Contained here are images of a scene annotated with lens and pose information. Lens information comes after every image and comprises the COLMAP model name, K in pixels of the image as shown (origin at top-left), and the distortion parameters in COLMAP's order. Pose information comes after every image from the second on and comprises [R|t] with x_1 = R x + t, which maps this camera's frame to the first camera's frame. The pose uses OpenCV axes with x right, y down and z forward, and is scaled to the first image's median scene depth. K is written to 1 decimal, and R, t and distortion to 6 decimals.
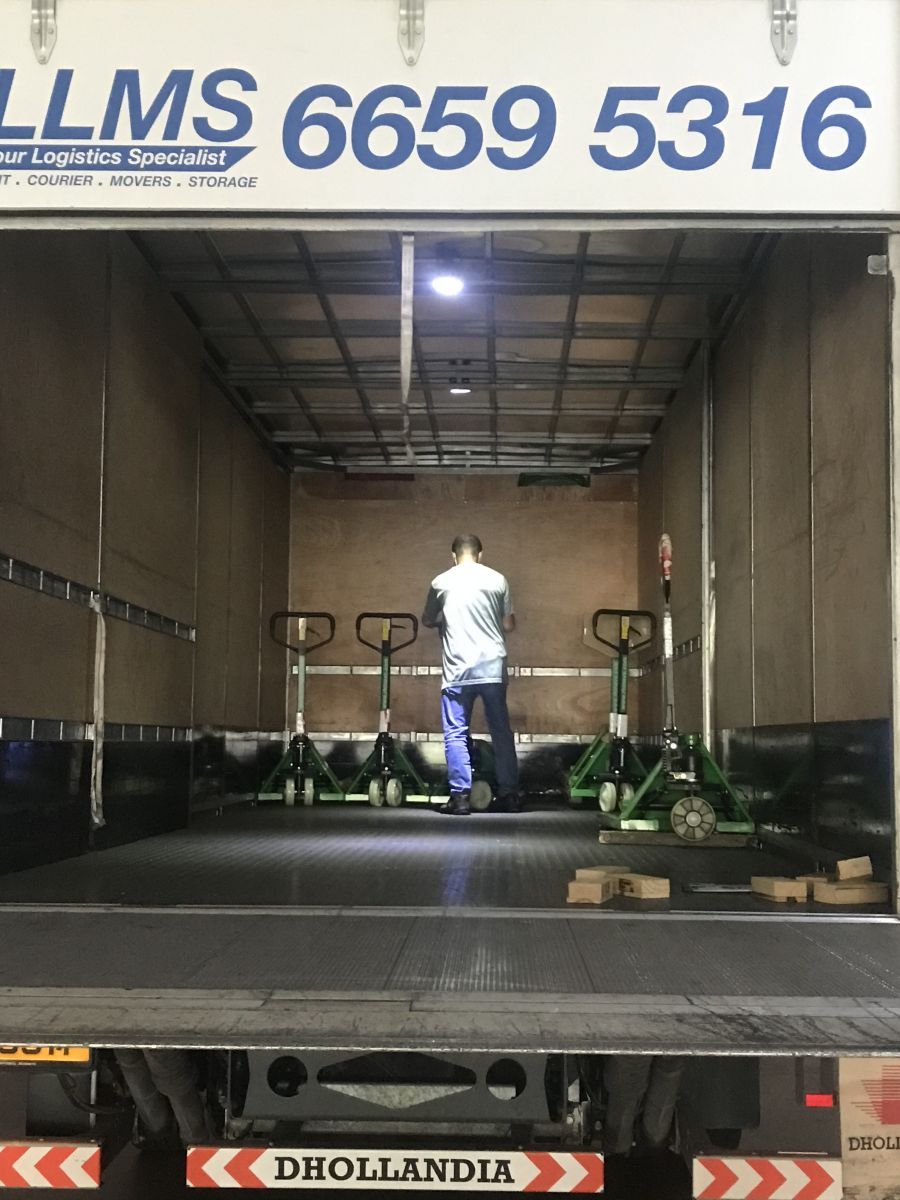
lens RADIAL K [[1617.4, 0, 448.3], [0, 1617.4, 600.7], [0, 0, 1]] dist [0.083638, 0.000000]
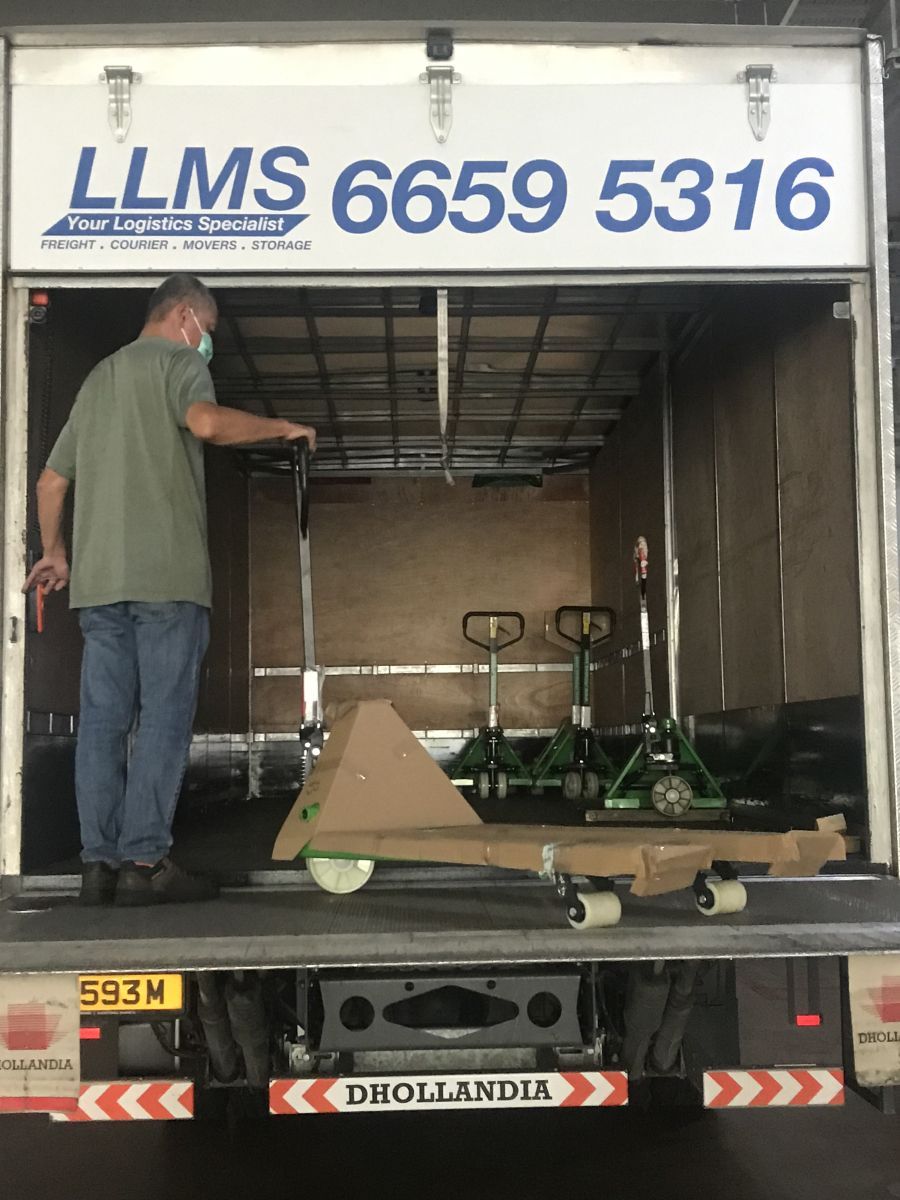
lens RADIAL K [[1718.1, 0, 451.4], [0, 1718.1, 598.6], [0, 0, 1]] dist [0.158480, 0.000000]
pose [[0.998133, -0.021010, 0.057342, -0.093455], [0.021000, 0.999779, 0.000786, -0.004372], [-0.057346, 0.000420, 0.998354, -0.234702]]
